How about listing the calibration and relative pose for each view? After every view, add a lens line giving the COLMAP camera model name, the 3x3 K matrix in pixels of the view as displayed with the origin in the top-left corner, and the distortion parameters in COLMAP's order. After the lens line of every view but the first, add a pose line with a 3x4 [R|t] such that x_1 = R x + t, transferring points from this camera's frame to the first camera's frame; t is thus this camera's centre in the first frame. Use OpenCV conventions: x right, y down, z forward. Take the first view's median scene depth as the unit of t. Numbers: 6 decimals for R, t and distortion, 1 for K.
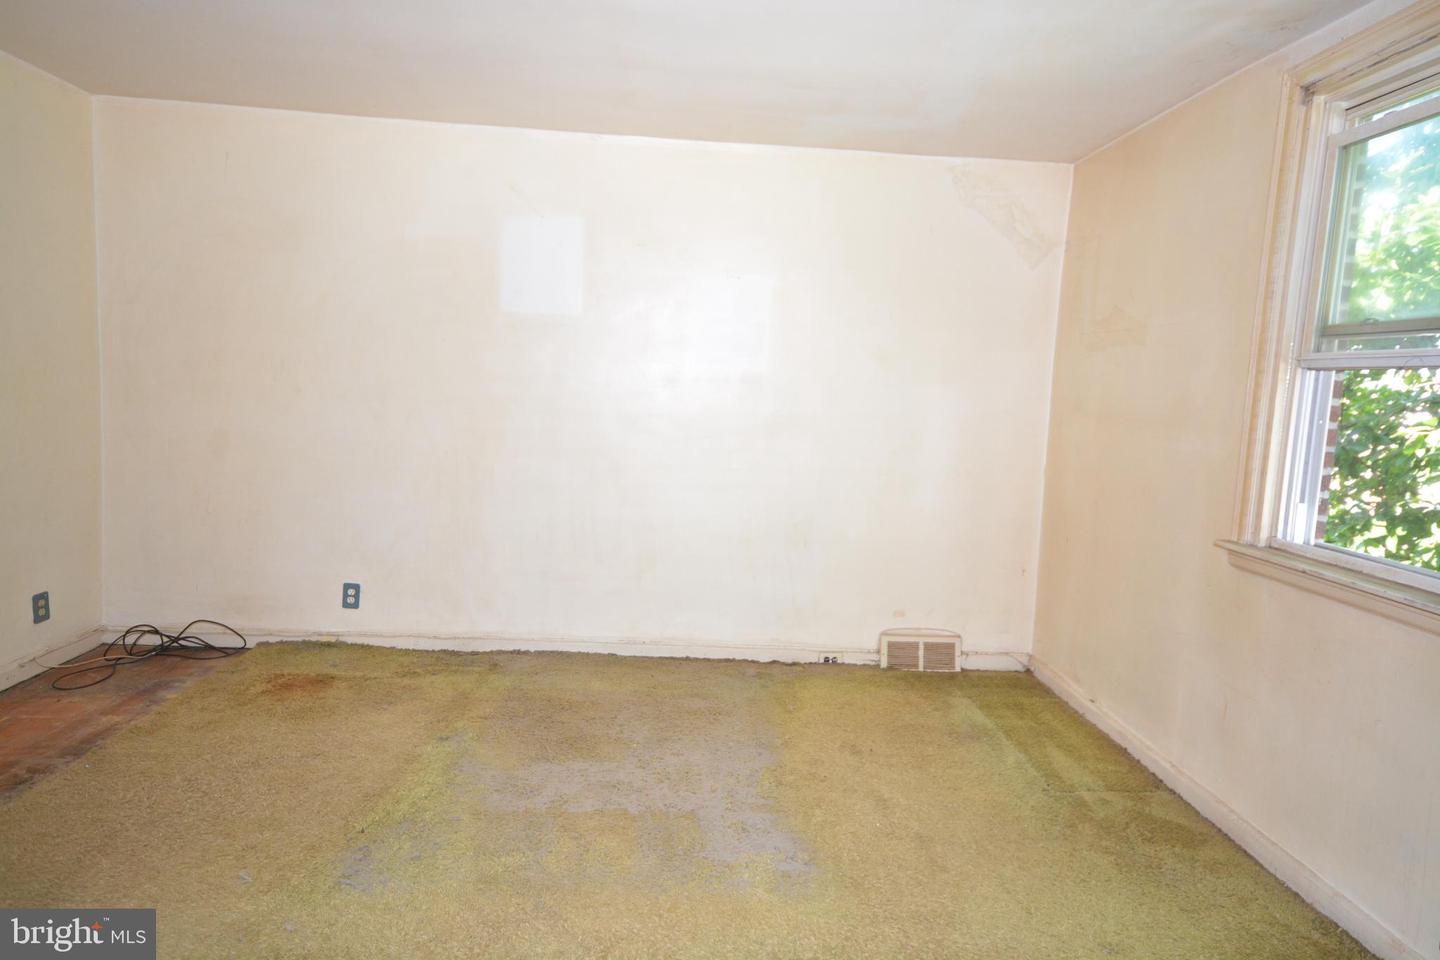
lens RADIAL K [[862.7, 0, 721.1], [0, 862.7, 477.6], [0, 0, 1]] dist [-0.000745, 0.006909]
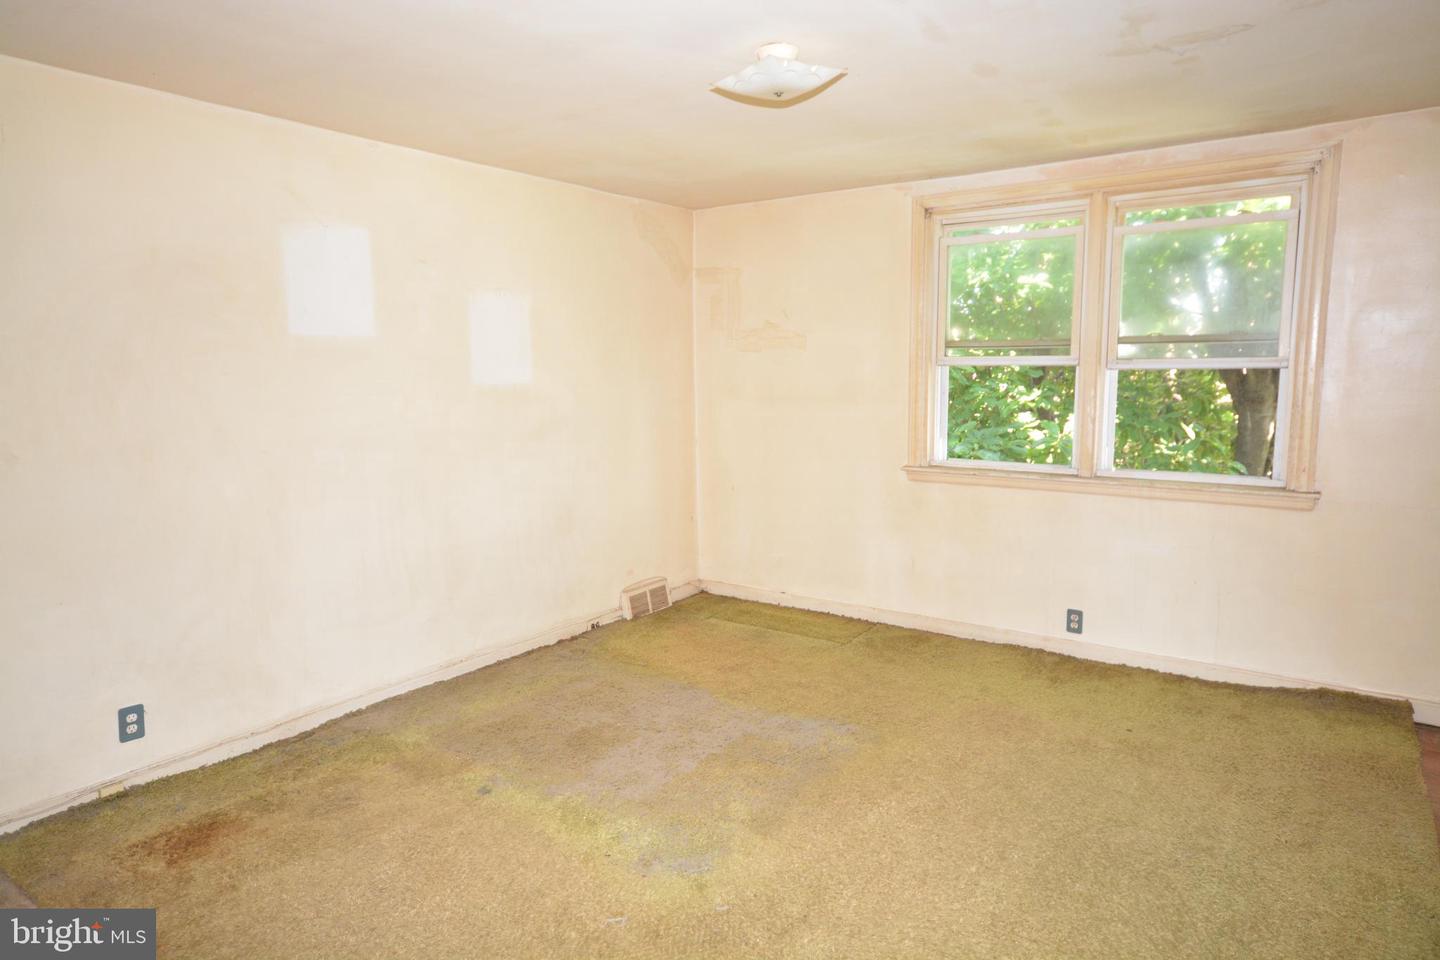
lens RADIAL K [[862.7, 0, 722.1], [0, 862.7, 478.9], [0, 0, 1]] dist [-0.000745, 0.006909]
pose [[0.628227, -0.157971, 0.761824, -0.641250], [0.127276, 0.986846, 0.099676, -0.080099], [-0.767549, 0.034343, 0.640070, 0.123423]]
